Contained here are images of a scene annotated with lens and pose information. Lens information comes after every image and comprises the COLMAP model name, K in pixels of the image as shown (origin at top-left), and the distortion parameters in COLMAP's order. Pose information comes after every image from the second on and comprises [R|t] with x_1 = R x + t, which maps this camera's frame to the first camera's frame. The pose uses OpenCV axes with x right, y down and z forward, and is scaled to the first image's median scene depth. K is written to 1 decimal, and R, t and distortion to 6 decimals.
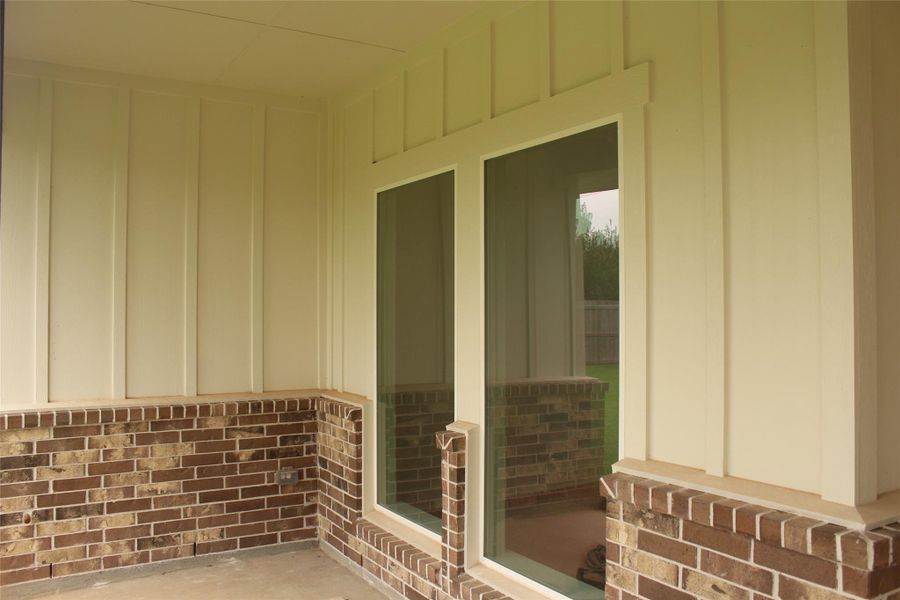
lens RADIAL K [[752.5, 0, 450.0], [0, 752.5, 300.0], [0, 0, 1]] dist [-0.161825, 0.147589]
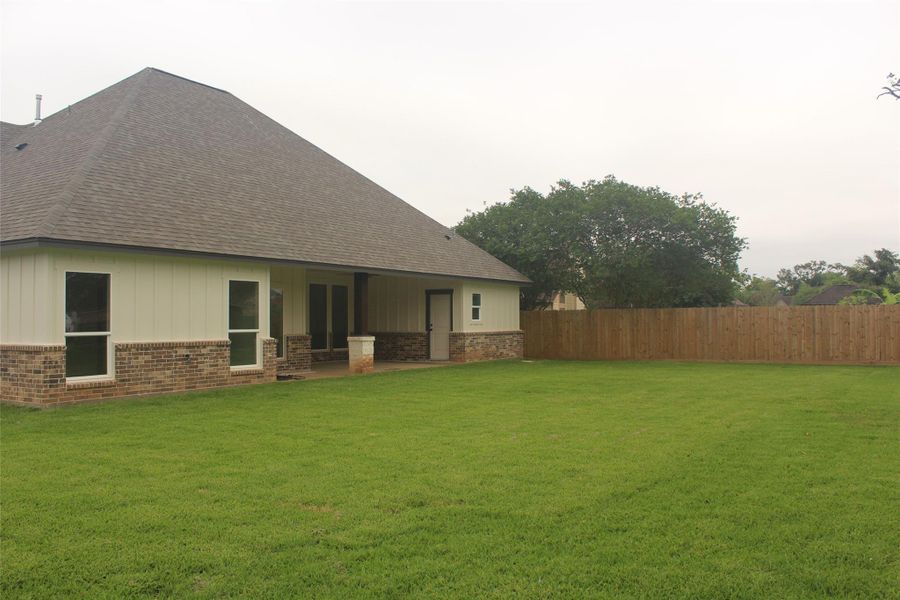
lens RADIAL K [[752.5, 0, 450.0], [0, 752.5, 300.0], [0, 0, 1]] dist [-0.161825, 0.147589]
pose [[-0.458027, 0.029158, 0.888460, -4.723998], [-0.008913, 0.999261, -0.037389, 0.082368], [-0.888894, -0.025044, -0.457429, 1.928199]]
